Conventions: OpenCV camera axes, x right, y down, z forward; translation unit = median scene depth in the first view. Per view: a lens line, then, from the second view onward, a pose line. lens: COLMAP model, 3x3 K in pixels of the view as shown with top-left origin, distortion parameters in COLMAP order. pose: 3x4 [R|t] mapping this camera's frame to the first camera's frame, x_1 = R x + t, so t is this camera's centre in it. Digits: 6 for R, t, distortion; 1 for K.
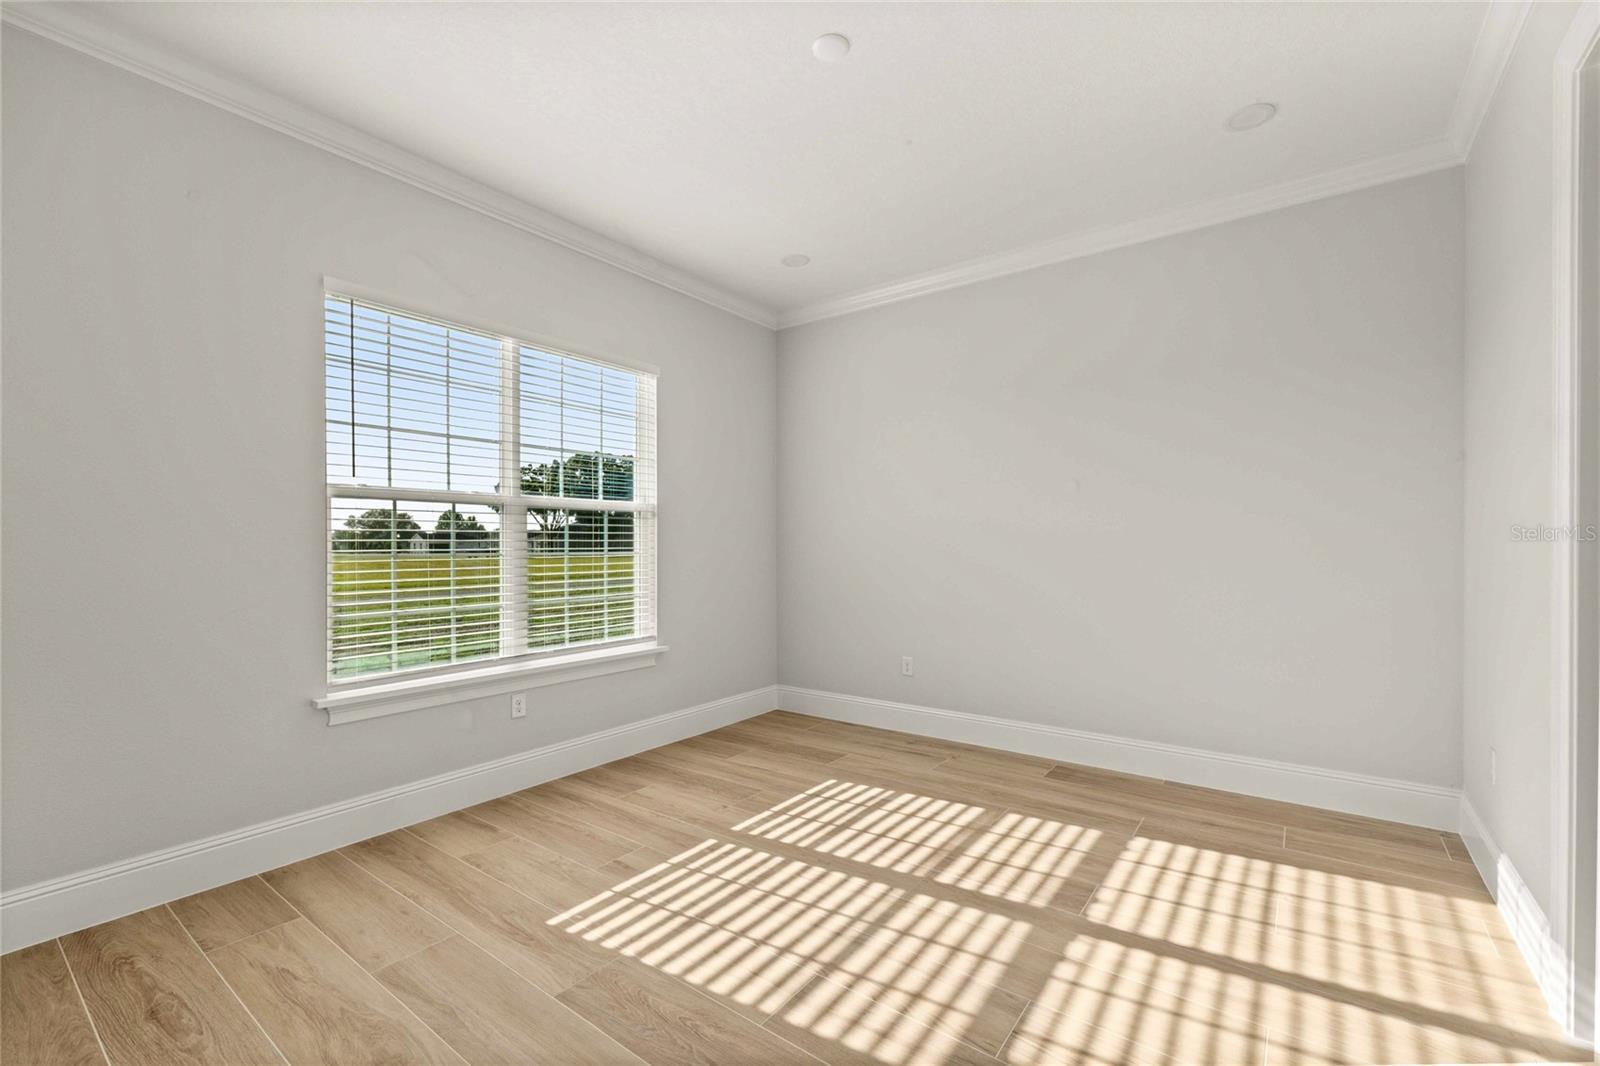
lens RADIAL K [[659.7, 0, 803.7], [0, 659.7, 538.8], [0, 0, 1]] dist [0.001286, -0.000114]
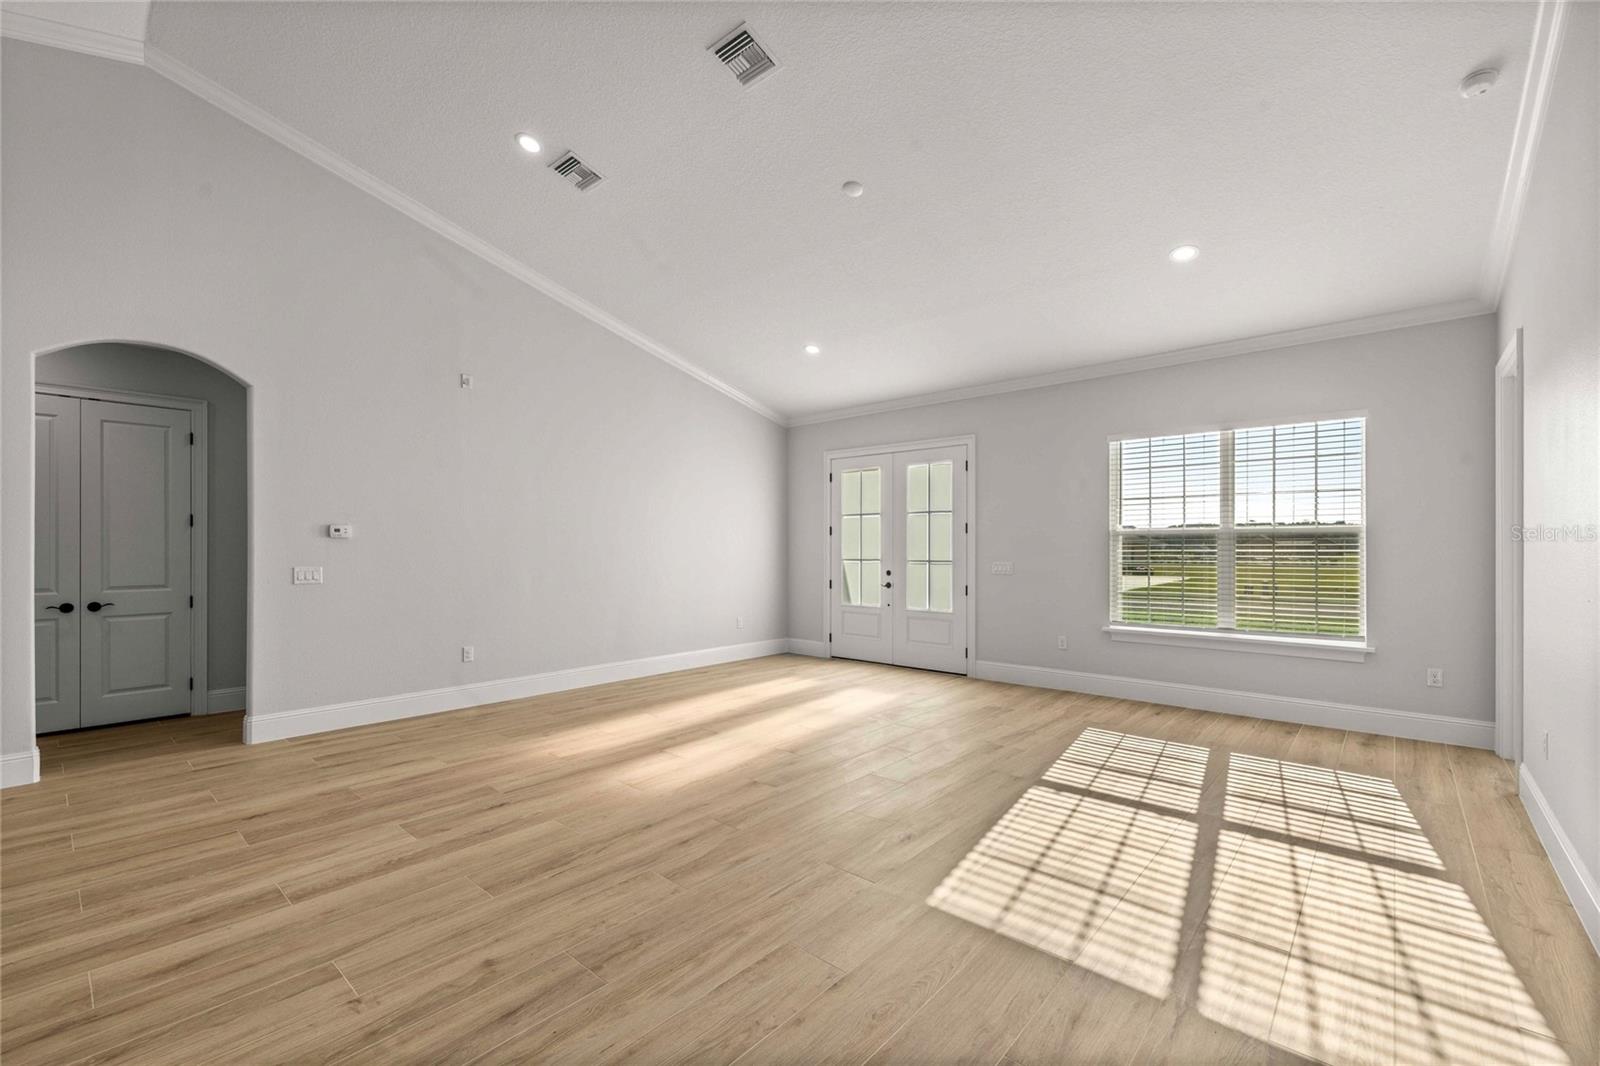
lens RADIAL K [[675.5, 0, 801.6], [0, 675.5, 552.3], [0, 0, 1]] dist [-0.000455, 0.000050]
pose [[-0.087058, 0.006793, -0.996180, 1.864077], [0.006366, 0.999960, 0.006262, -0.026817], [0.996183, -0.005796, -0.087098, 0.229673]]
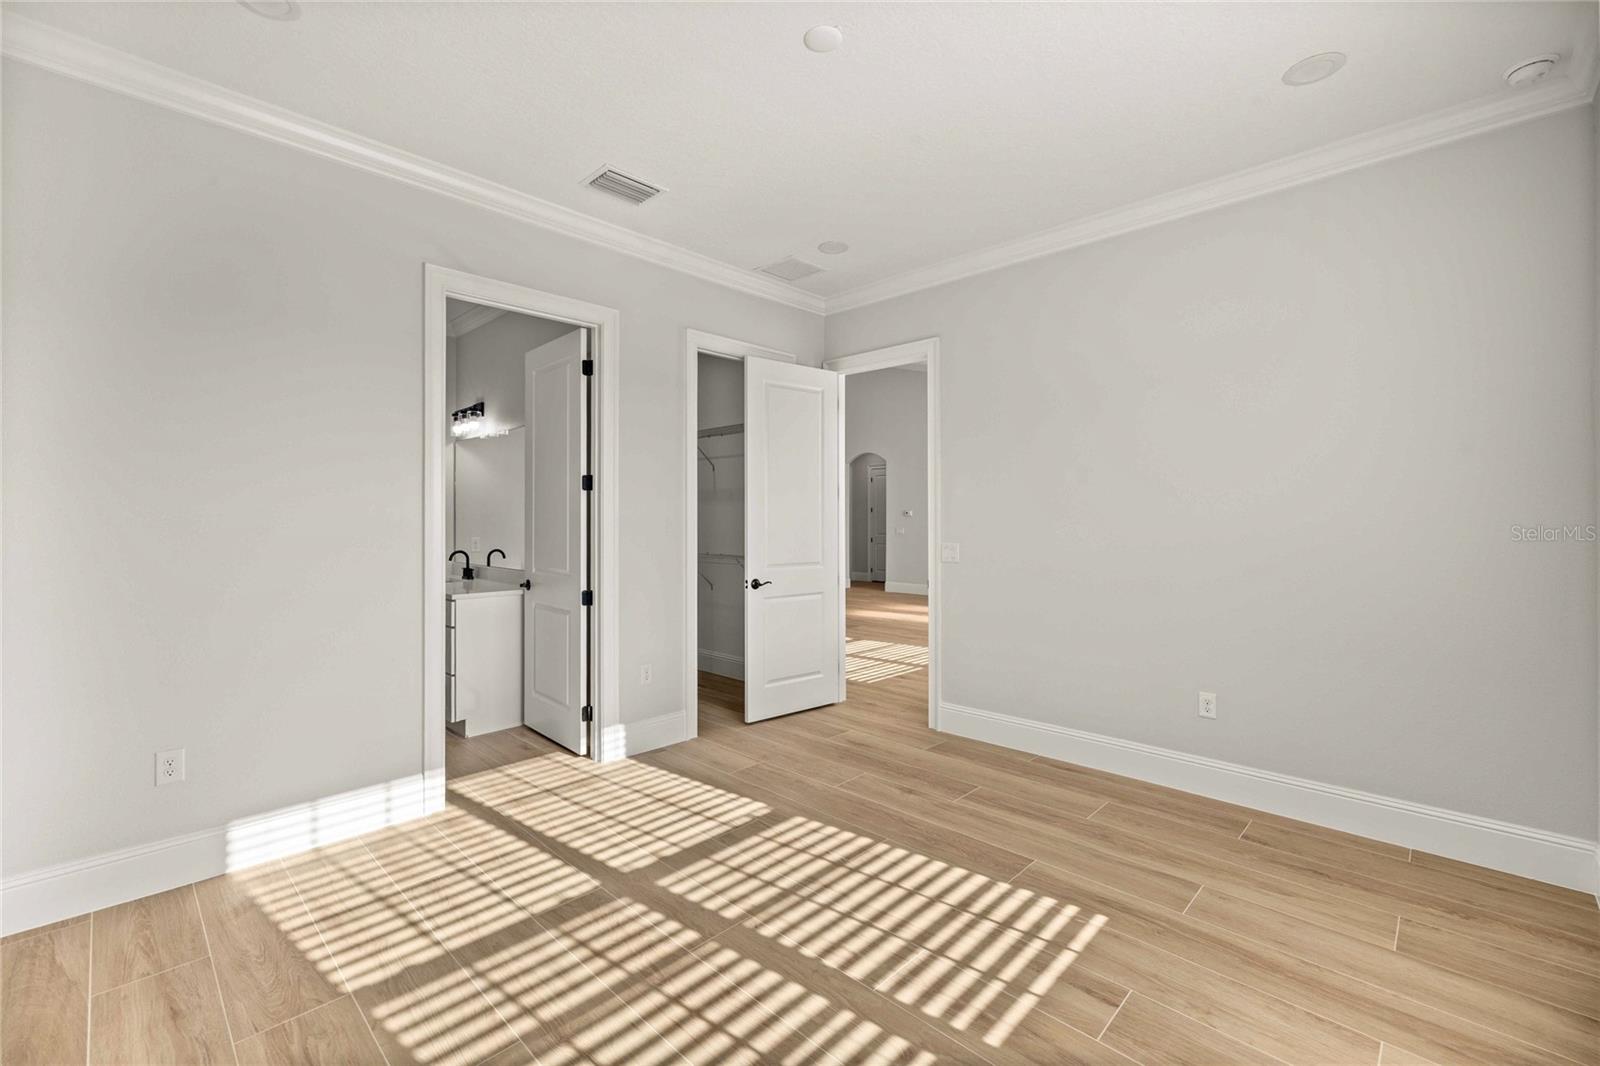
lens RADIAL K [[659.7, 0, 803.7], [0, 659.7, 538.8], [0, 0, 1]] dist [0.001286, -0.000114]
pose [[-0.991288, -0.001576, 0.131705, -0.054547], [0.000971, 0.999814, 0.019271, -0.026103], [-0.131711, 0.019231, -0.991102, 1.977570]]
